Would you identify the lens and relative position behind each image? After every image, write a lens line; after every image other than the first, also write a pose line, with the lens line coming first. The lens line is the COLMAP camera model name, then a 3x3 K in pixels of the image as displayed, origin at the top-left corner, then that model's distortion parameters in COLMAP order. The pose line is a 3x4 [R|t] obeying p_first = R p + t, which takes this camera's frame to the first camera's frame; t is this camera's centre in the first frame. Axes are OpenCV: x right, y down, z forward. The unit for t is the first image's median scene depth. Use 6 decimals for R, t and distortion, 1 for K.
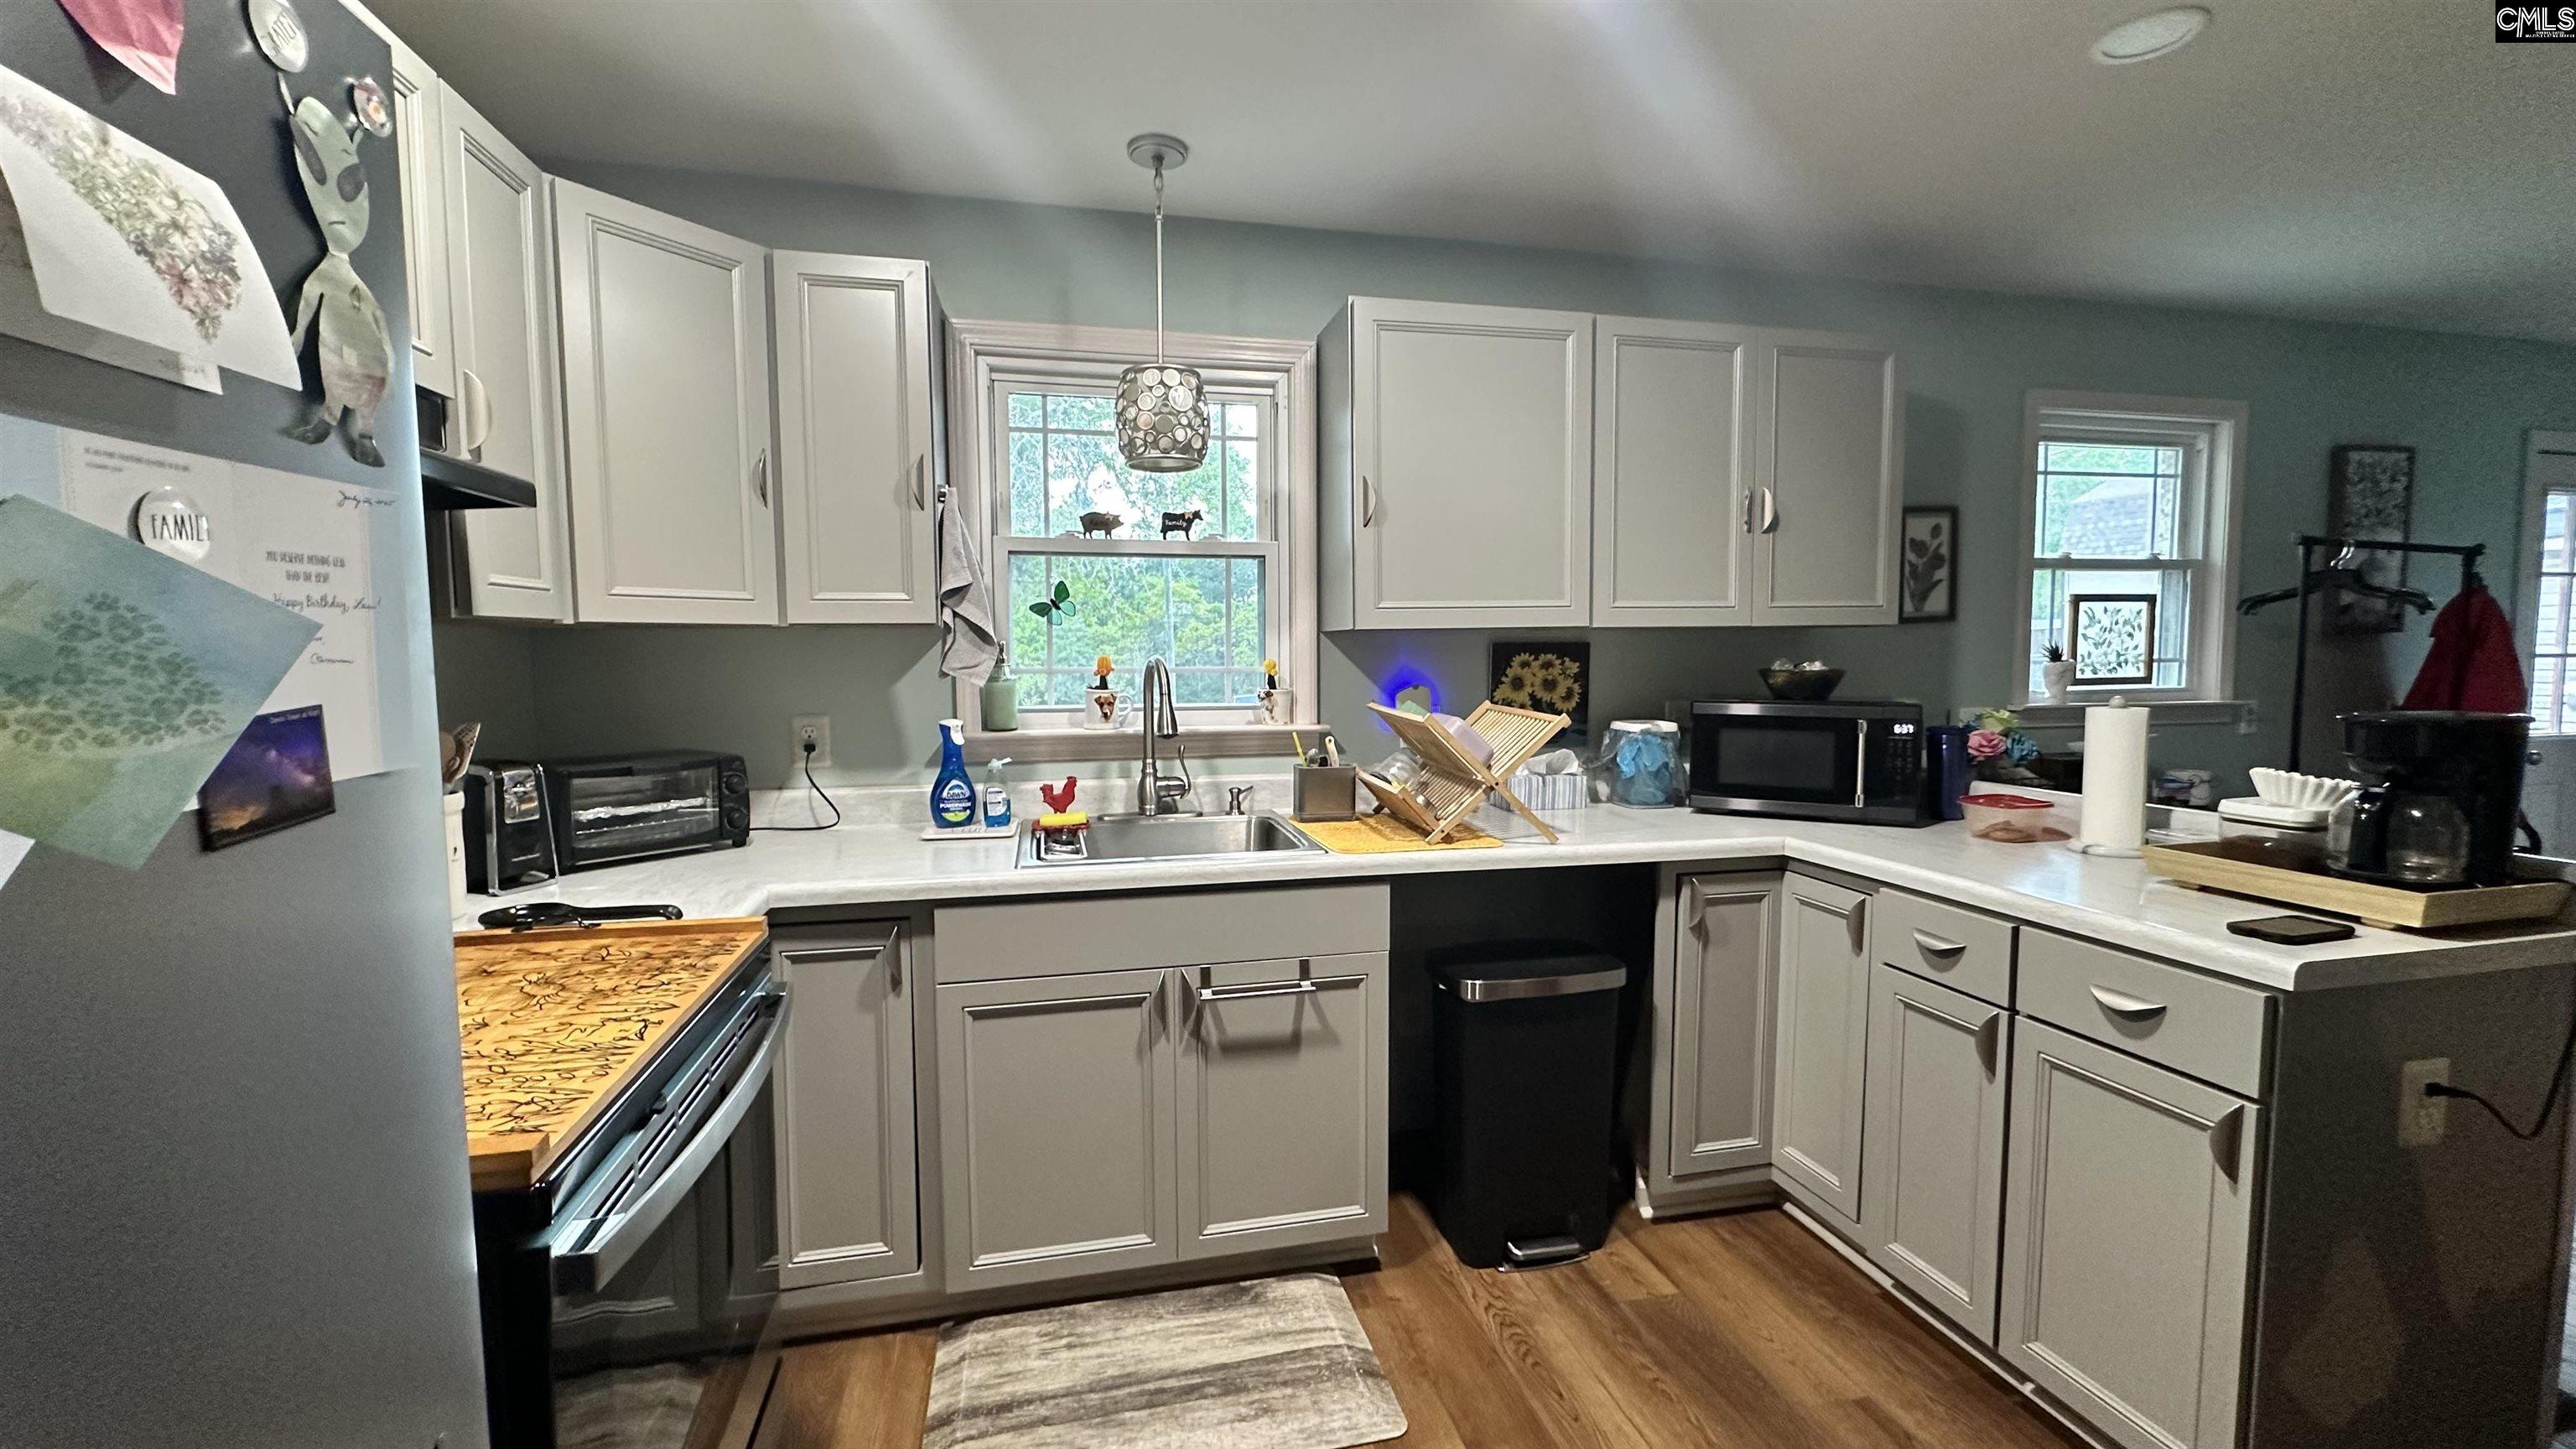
lens RADIAL K [[1010.1, 0, 1279.3], [0, 1010.1, 720.3], [0, 0, 1]] dist [-0.003483, 0.000396]
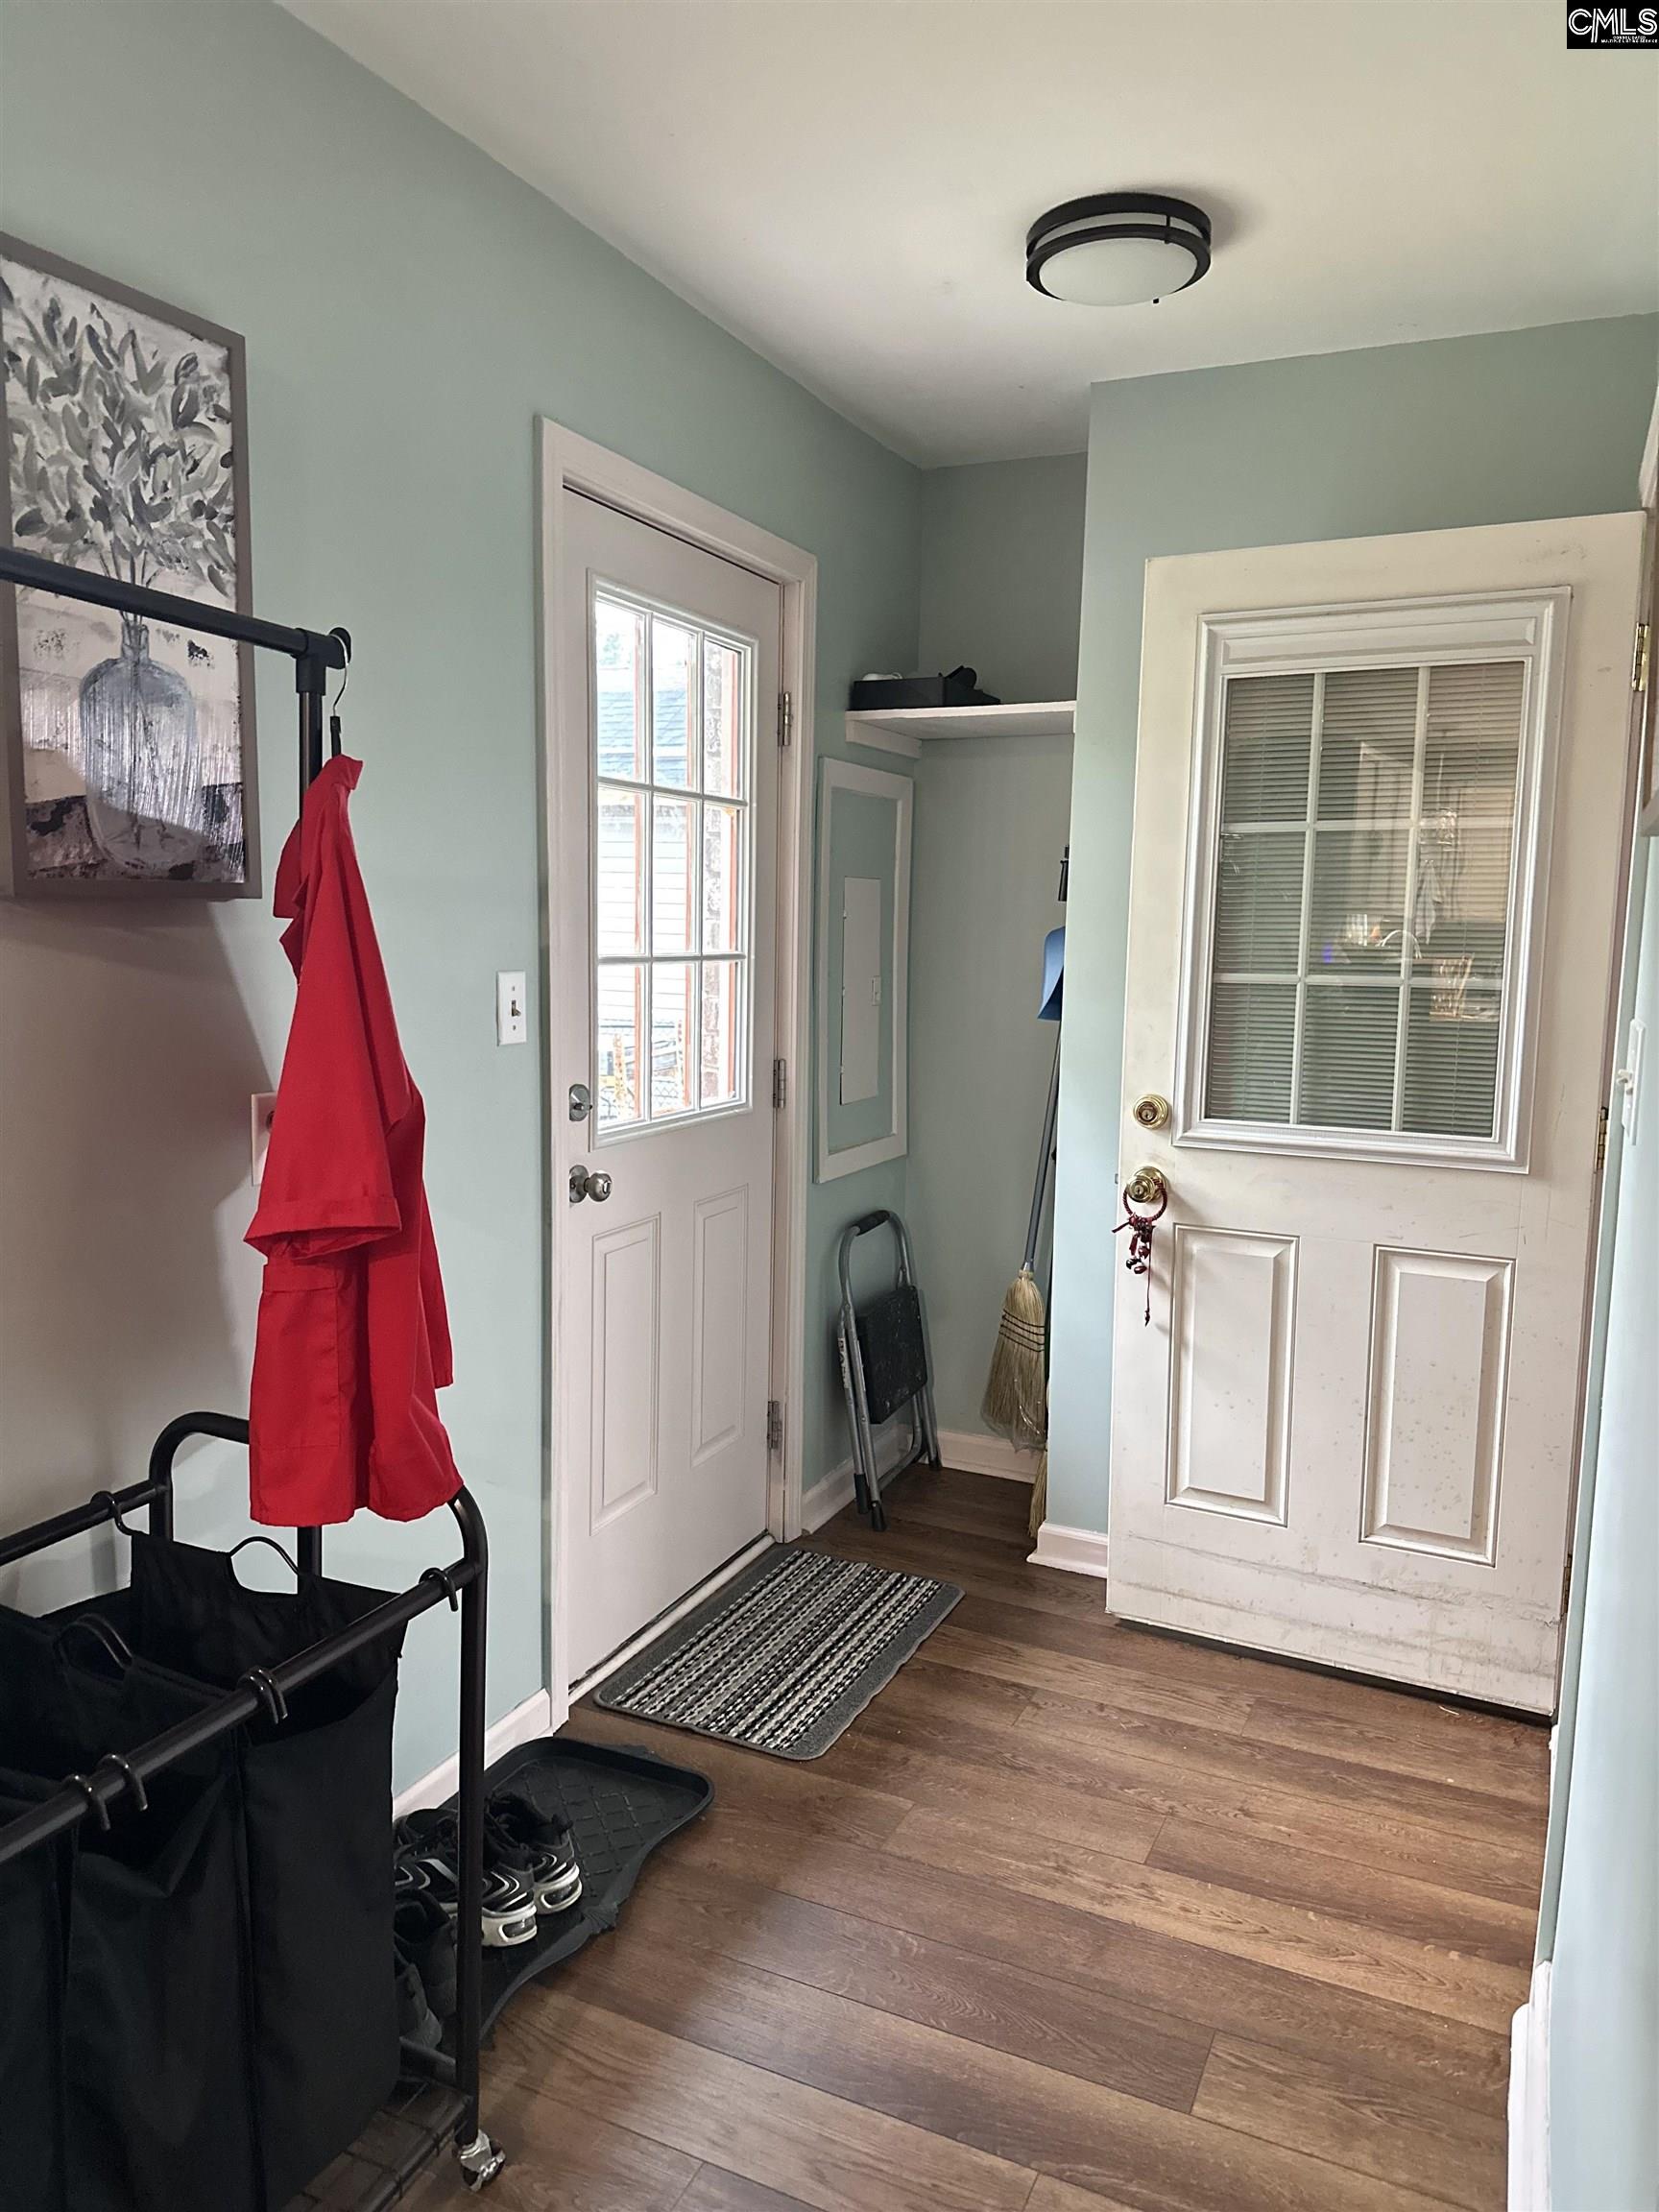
lens RADIAL K [[1517.3, 0, 827.6], [0, 1517.3, 1101.8], [0, 0, 1]] dist [0.042108, -0.046210]
pose [[0.616596, -0.077713, 0.783435, 0.834947], [0.032142, 0.996771, 0.073579, -0.052256], [-0.786623, -0.020187, 0.617103, 0.534574]]
